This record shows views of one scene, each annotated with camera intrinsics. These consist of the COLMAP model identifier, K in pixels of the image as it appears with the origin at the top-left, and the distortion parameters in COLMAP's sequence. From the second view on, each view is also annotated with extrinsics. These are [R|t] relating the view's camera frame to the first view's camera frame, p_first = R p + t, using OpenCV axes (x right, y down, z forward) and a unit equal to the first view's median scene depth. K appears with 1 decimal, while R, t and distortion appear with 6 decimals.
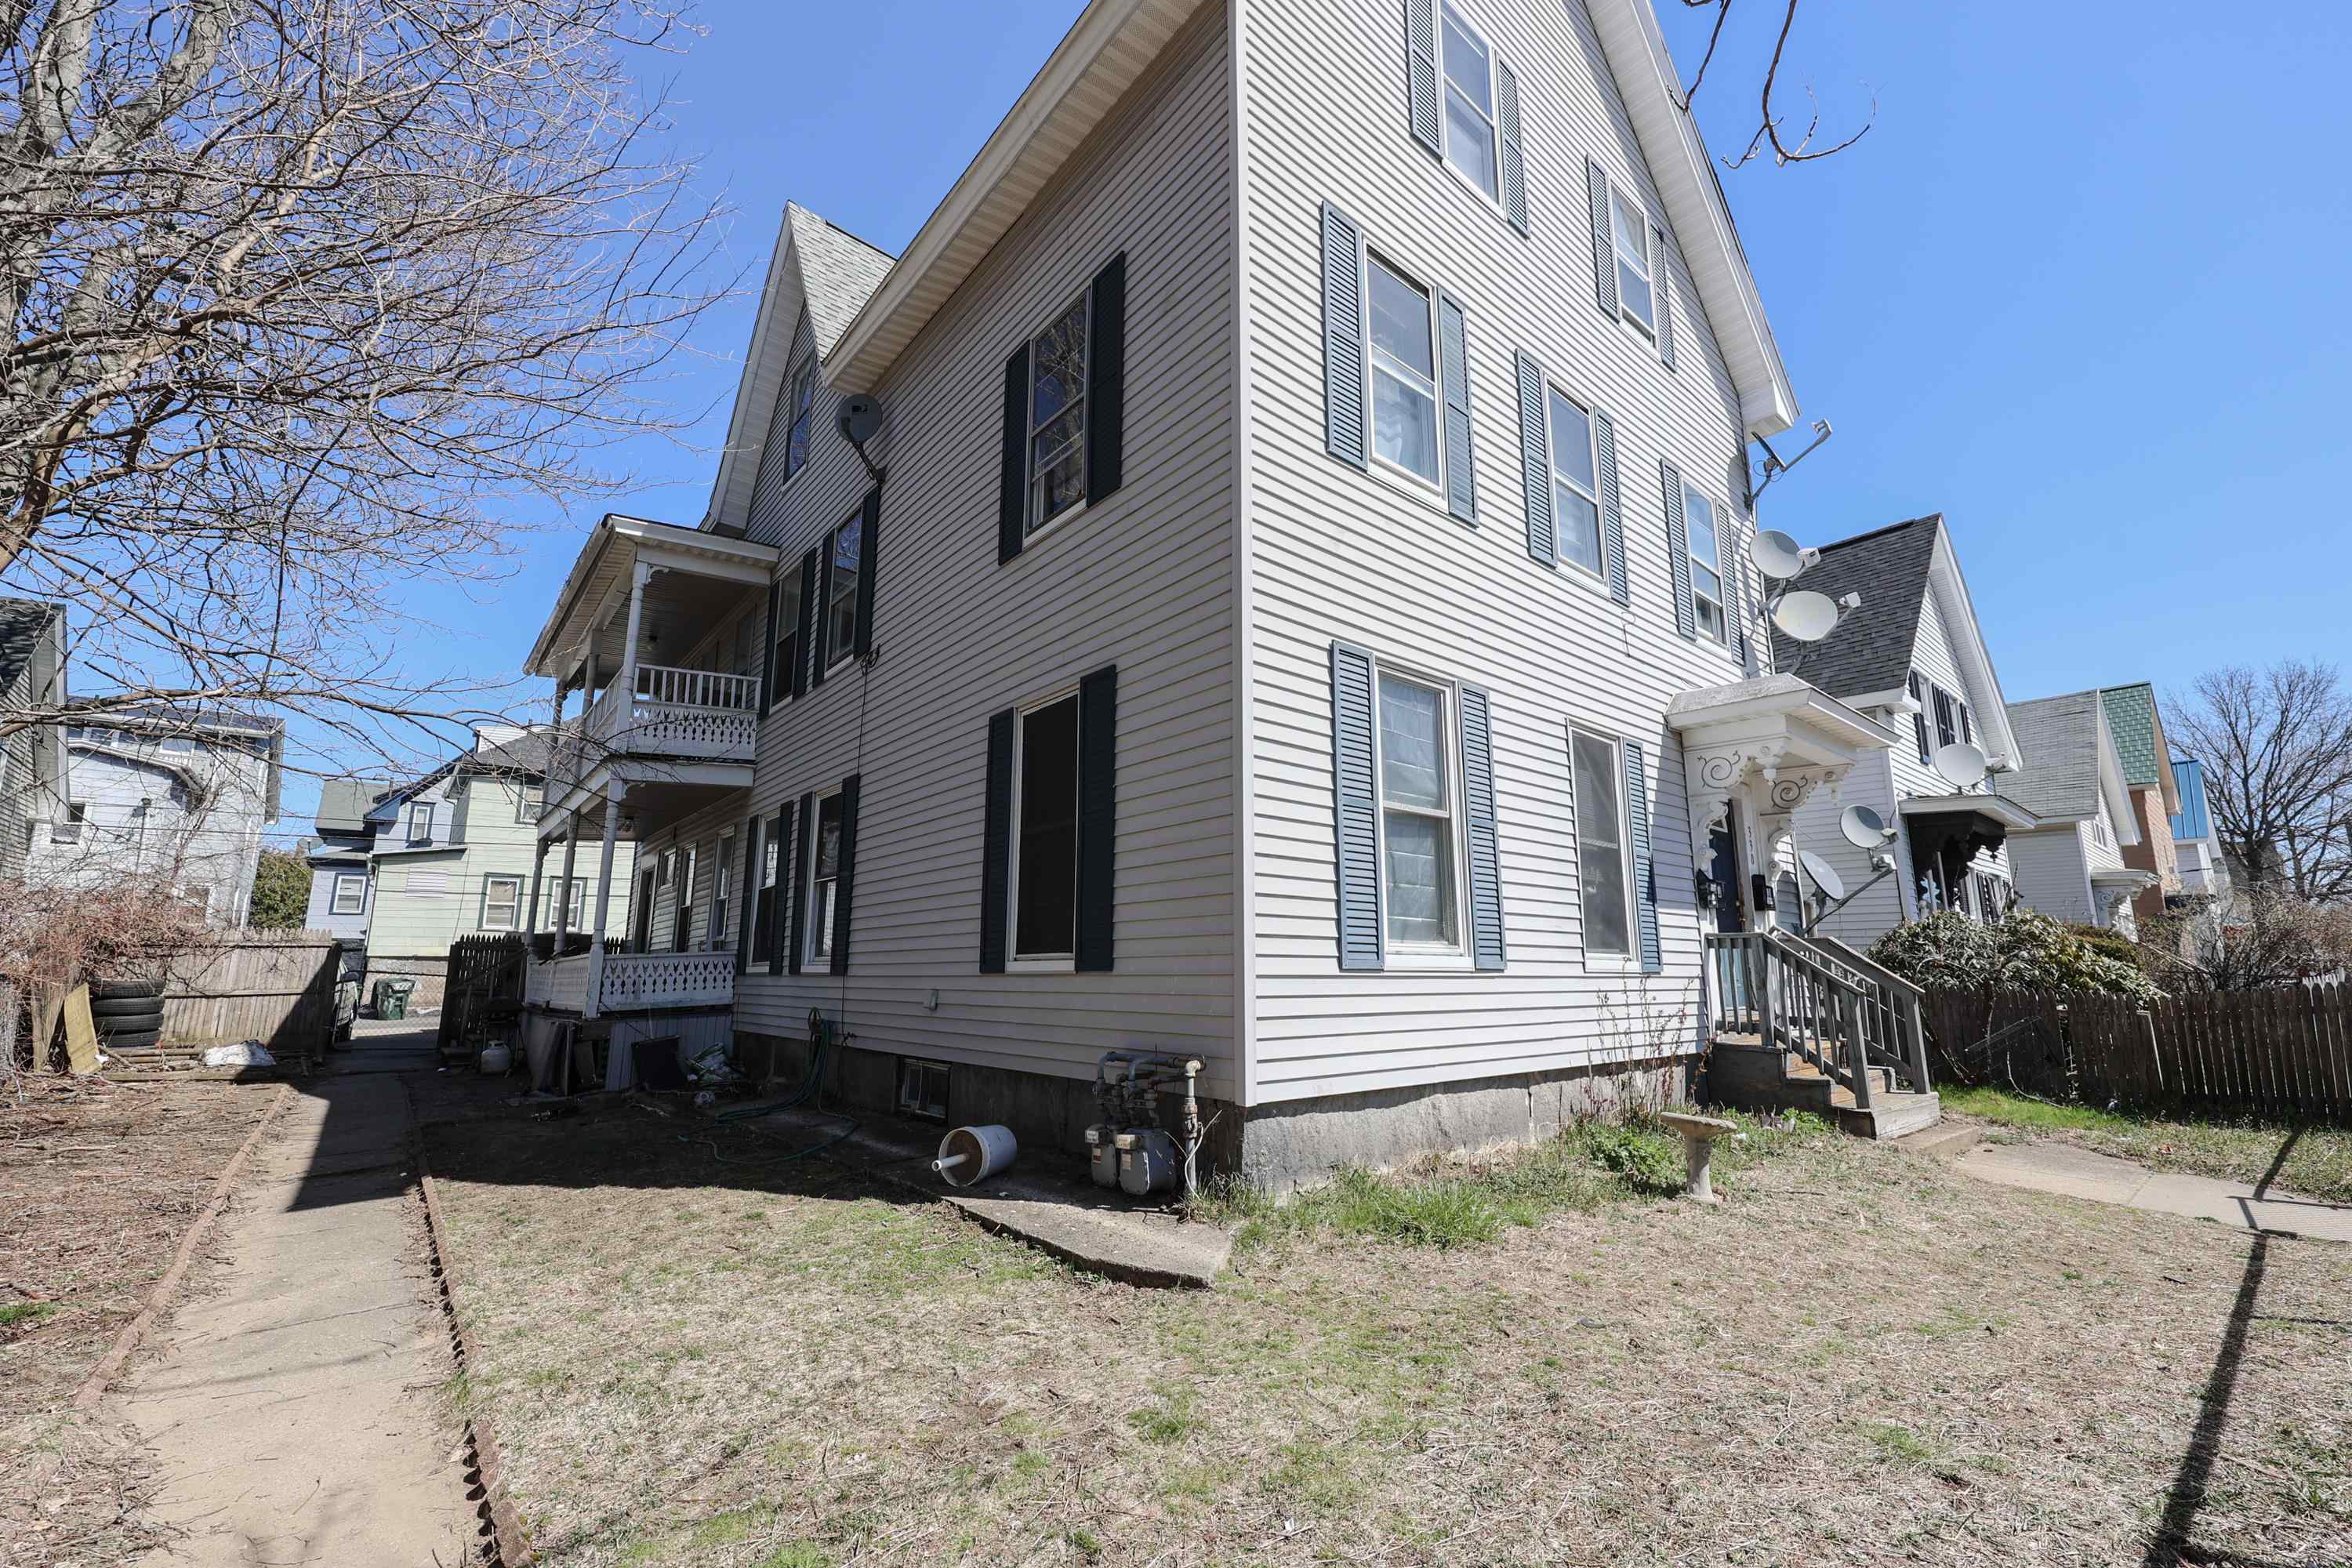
lens RADIAL K [[968.8, 0, 1164.7], [0, 968.8, 789.7], [0, 0, 1]] dist [-0.024210, -0.000076]
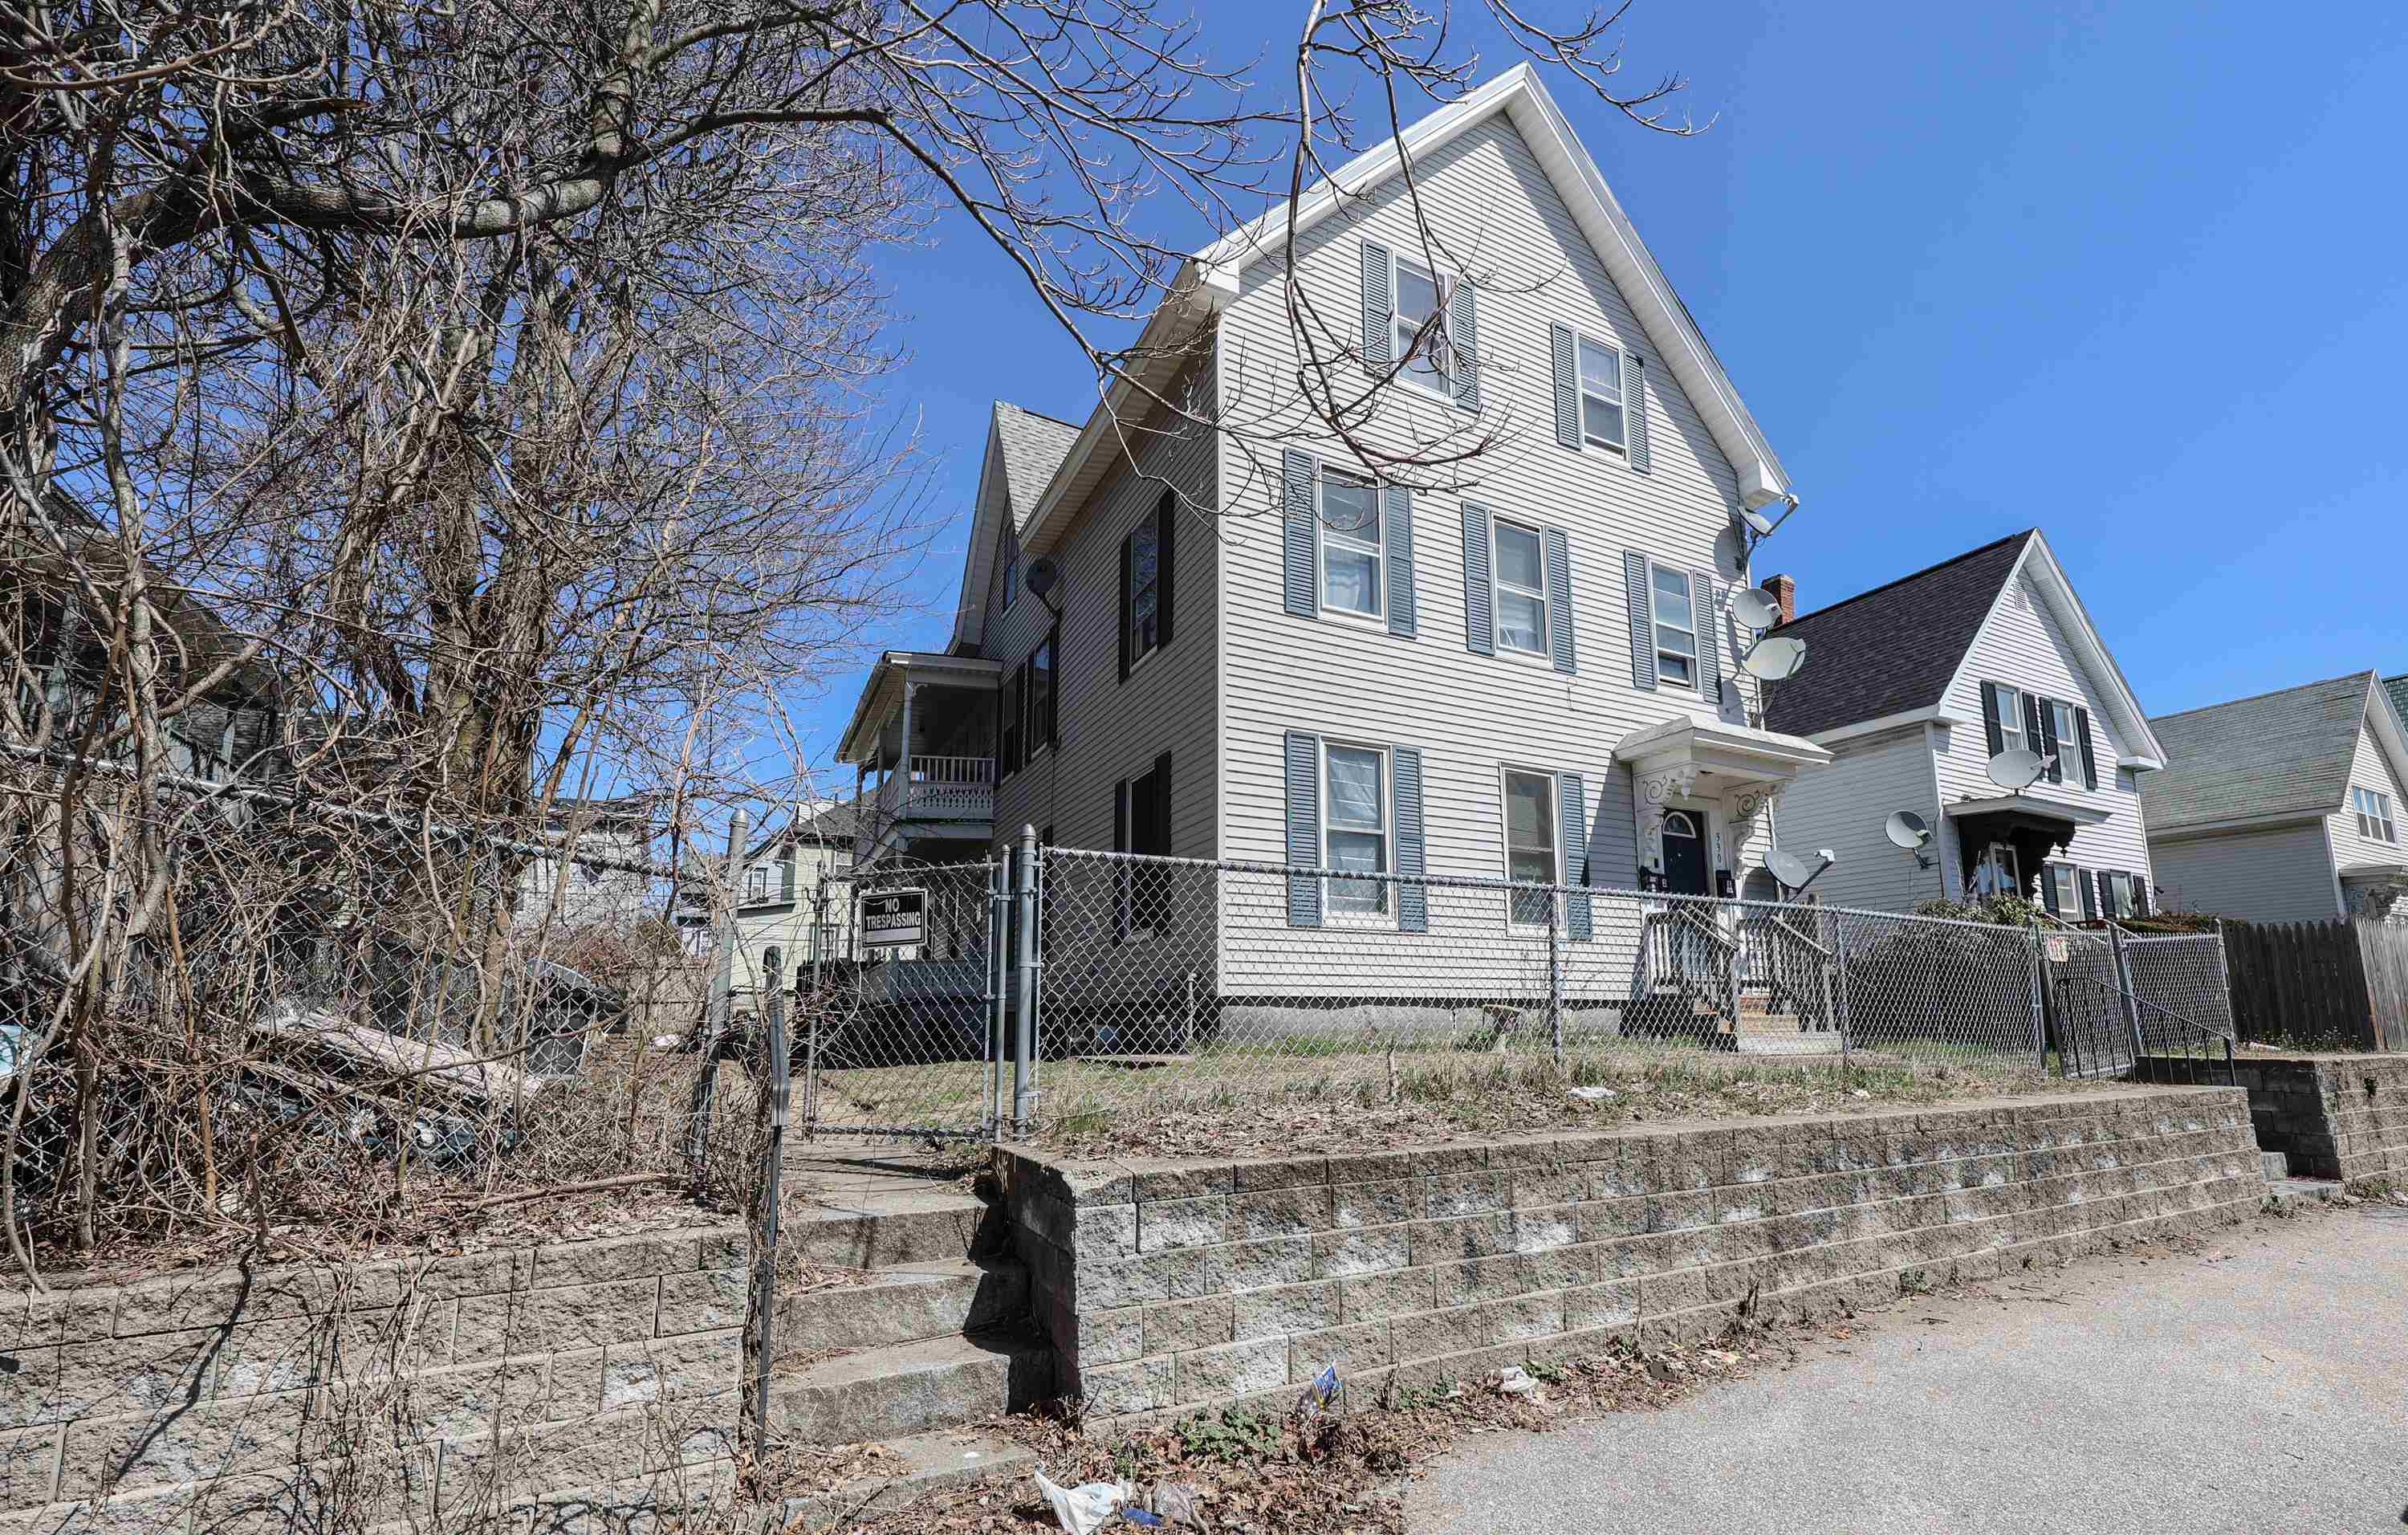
lens RADIAL K [[988.5, 0, 1212.5], [0, 988.5, 865.9], [0, 0, 1]] dist [-0.042193, -0.000068]
pose [[0.975276, -0.040140, -0.217316, 0.273937], [0.047543, 0.998450, 0.028942, 0.015368], [0.215817, -0.038558, 0.975672, -0.459648]]
